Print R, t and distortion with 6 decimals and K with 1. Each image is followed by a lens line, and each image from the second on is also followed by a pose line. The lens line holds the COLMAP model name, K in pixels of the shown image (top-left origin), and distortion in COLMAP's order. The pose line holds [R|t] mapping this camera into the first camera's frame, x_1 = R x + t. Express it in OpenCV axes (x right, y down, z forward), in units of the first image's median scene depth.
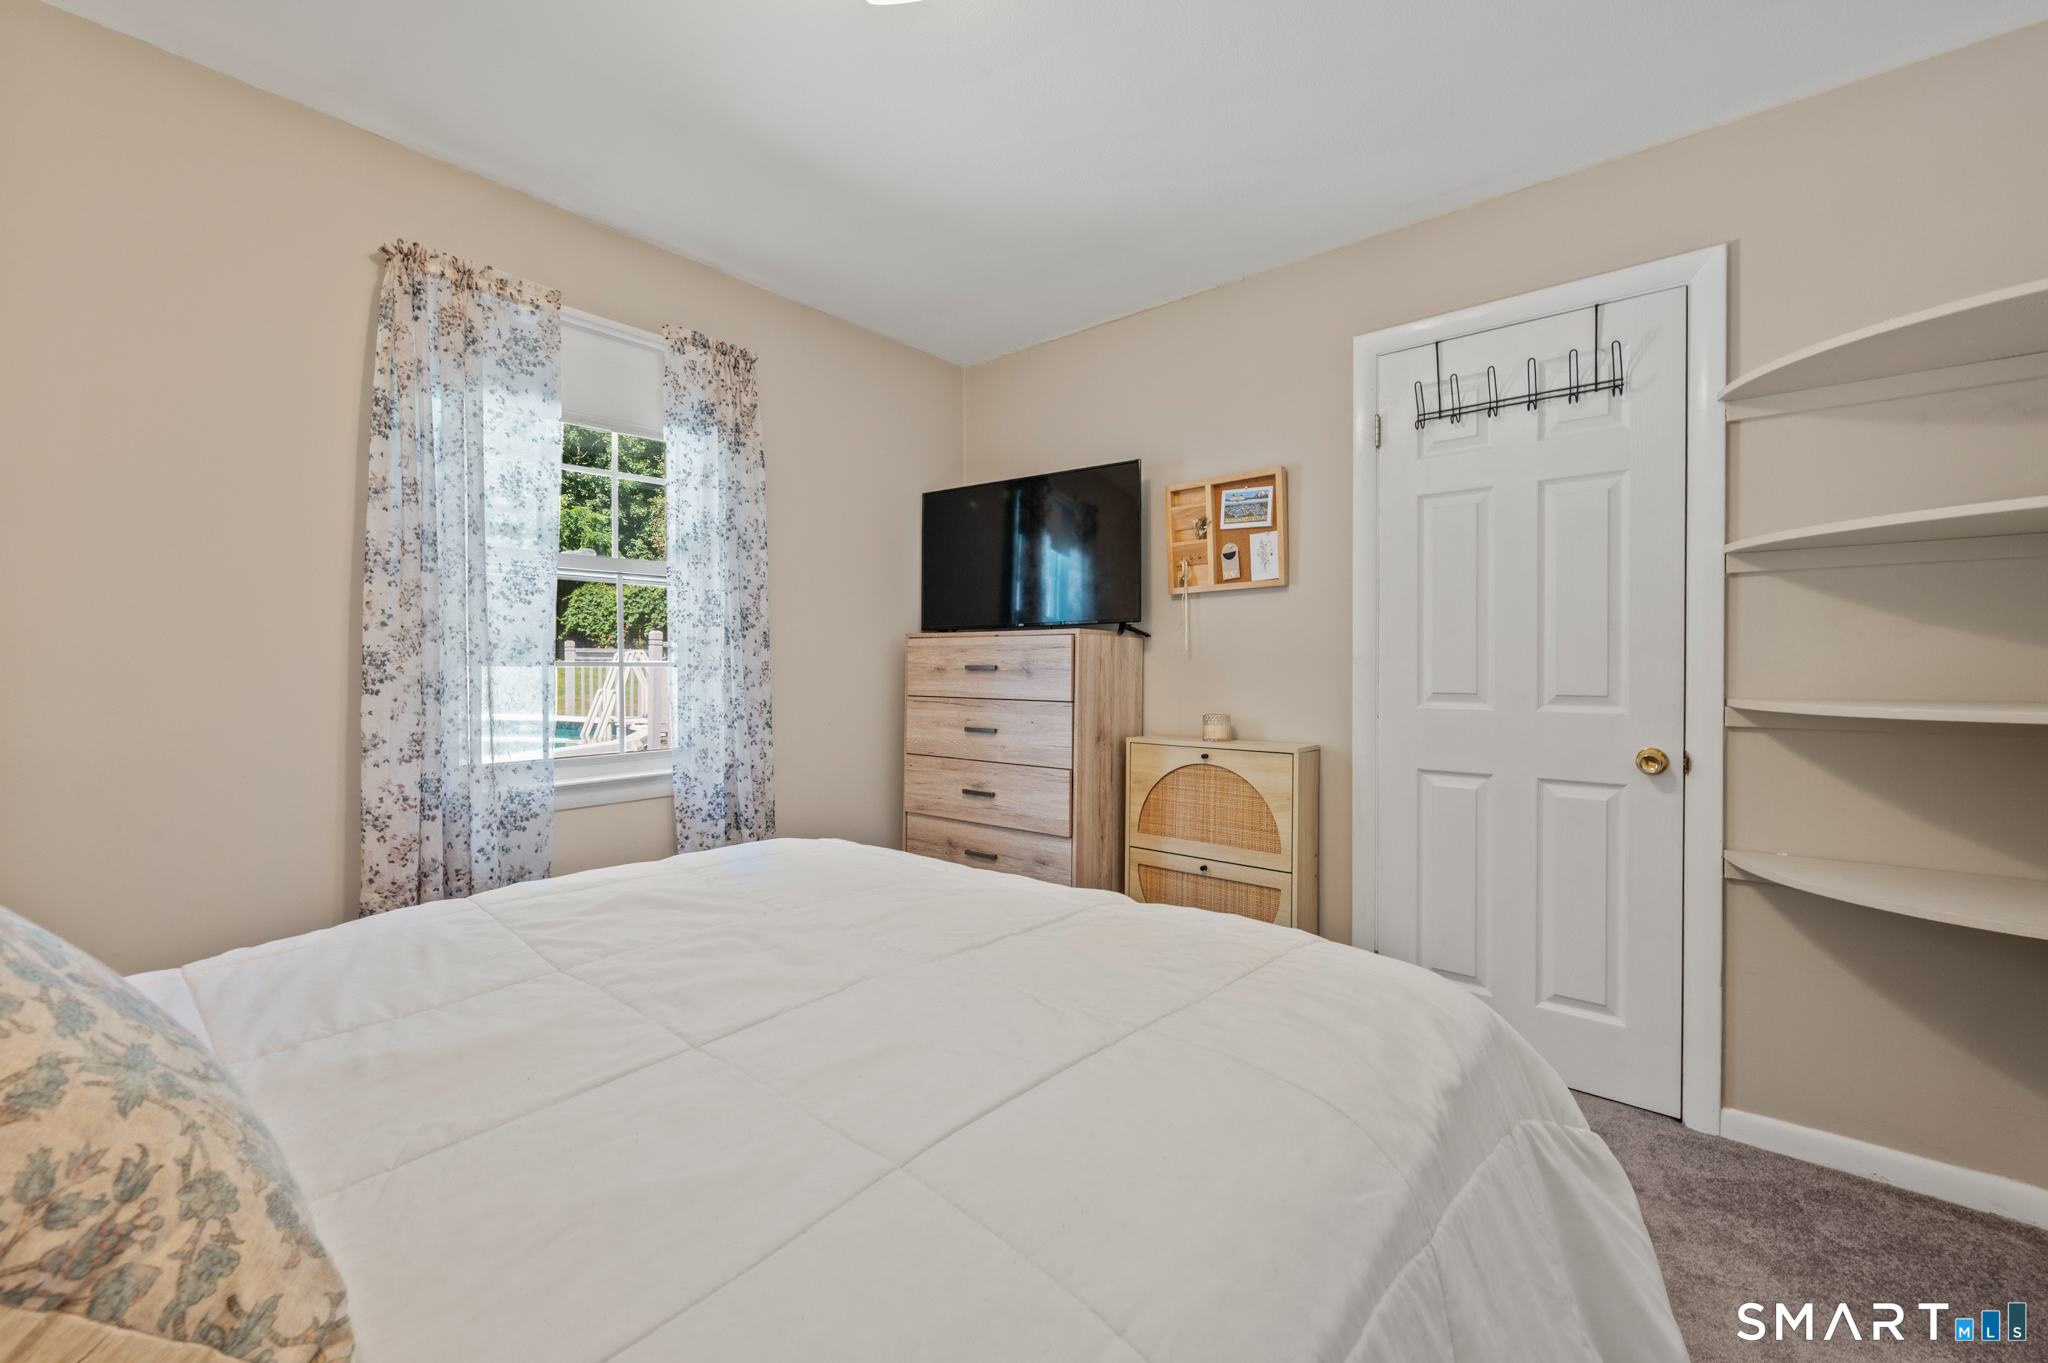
lens RADIAL K [[825.7, 0, 1039.2], [0, 825.7, 672.4], [0, 0, 1]] dist [-0.000072, 0.000152]
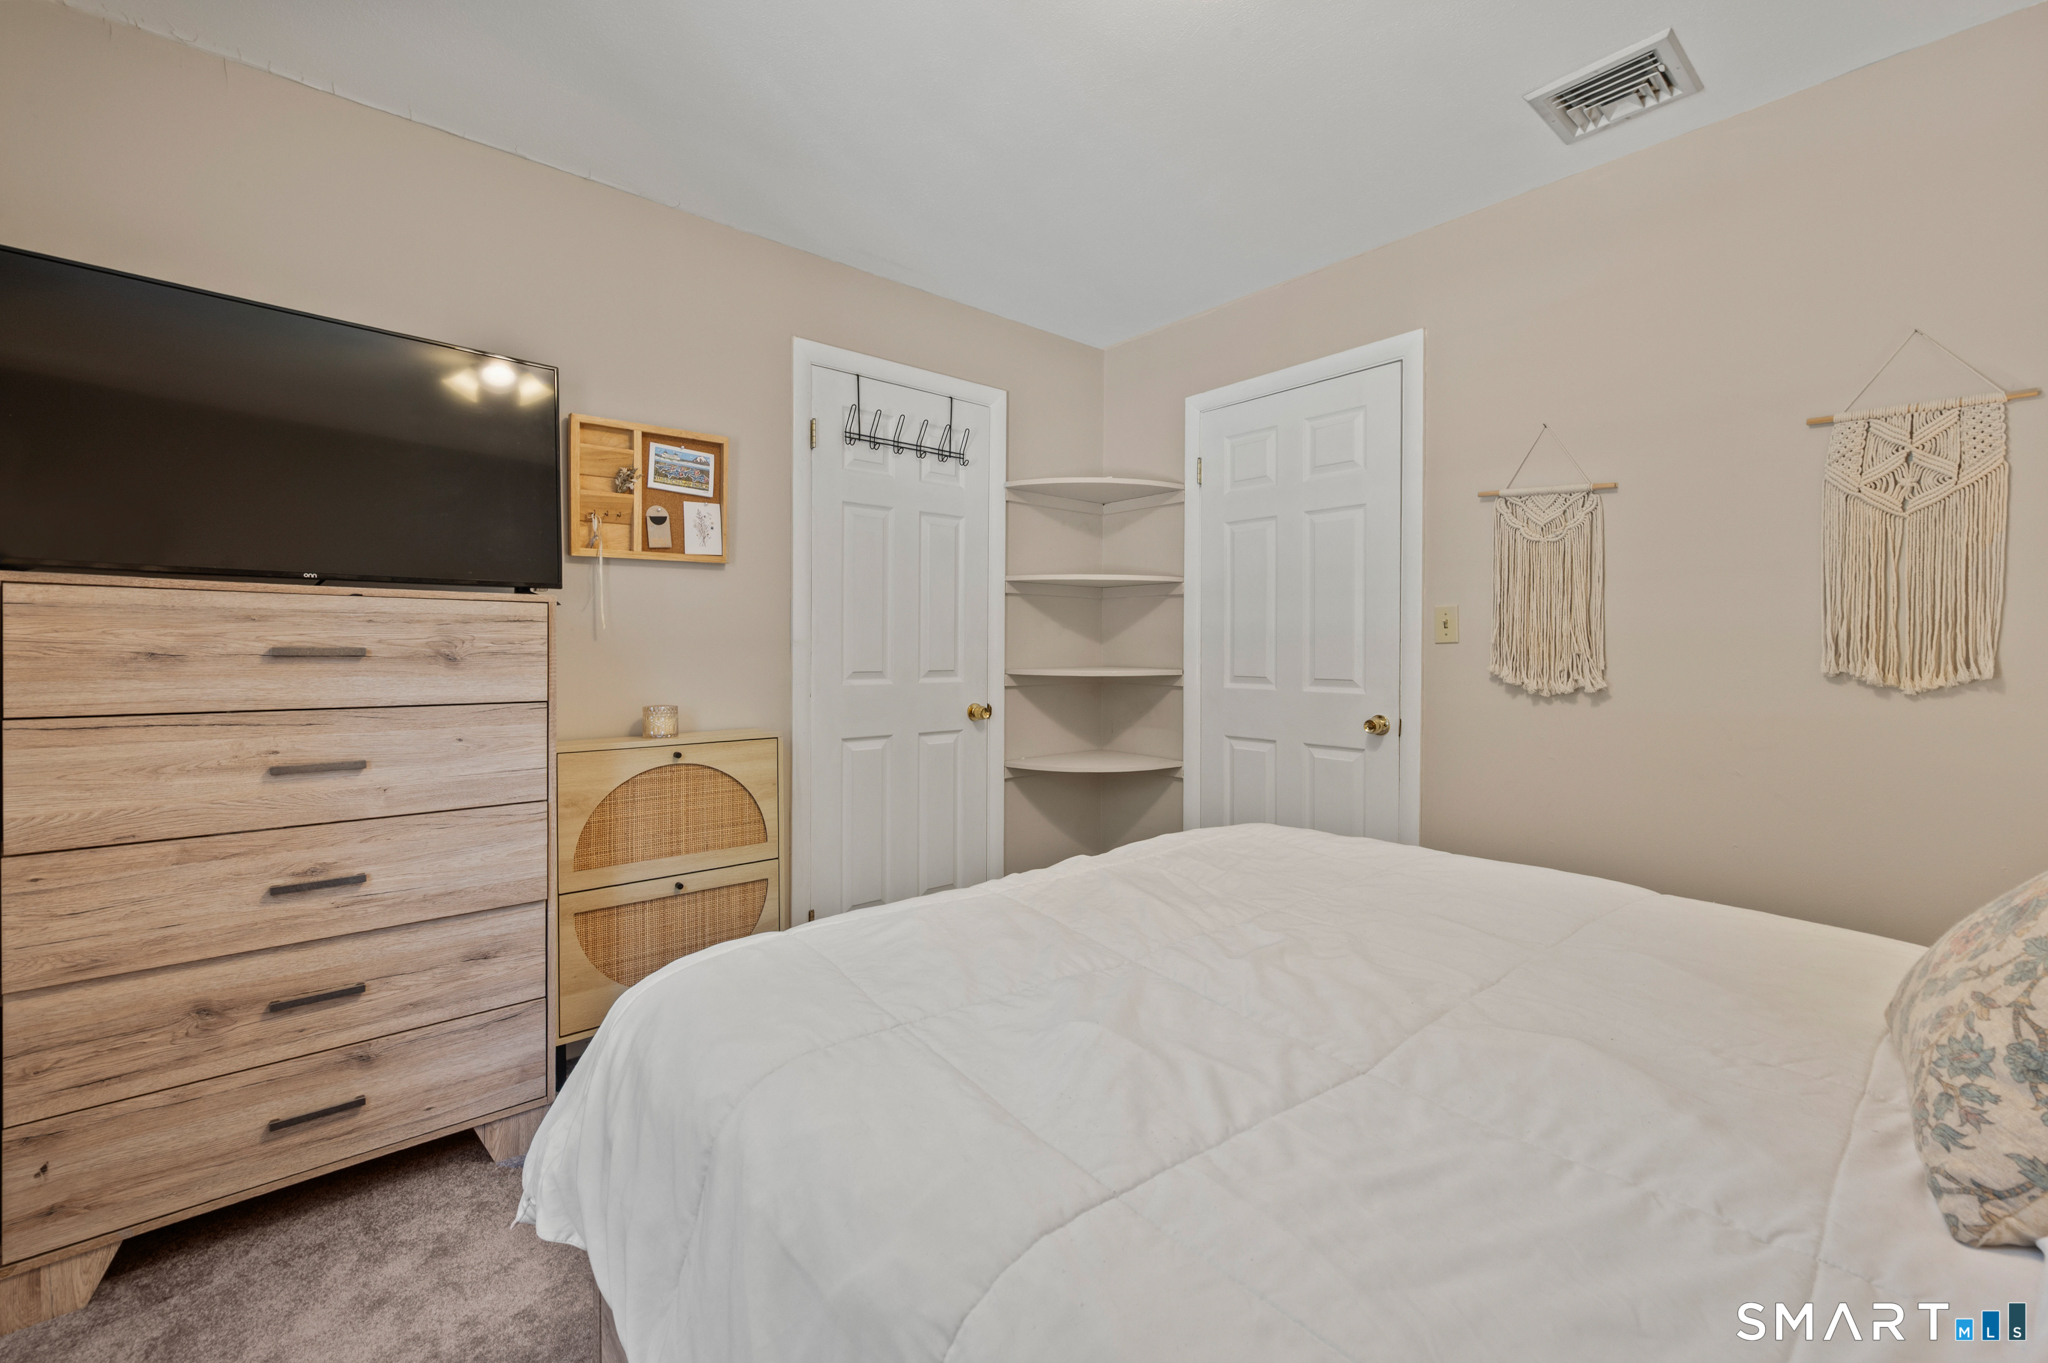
lens RADIAL K [[825.3, 0, 1027.0], [0, 825.3, 656.4], [0, 0, 1]] dist [-0.001390, -0.000229]
pose [[0.176823, -0.010010, 0.984192, -0.553437], [0.003786, 0.999948, 0.009490, -0.006651], [-0.984235, 0.002048, 0.176852, 0.477181]]
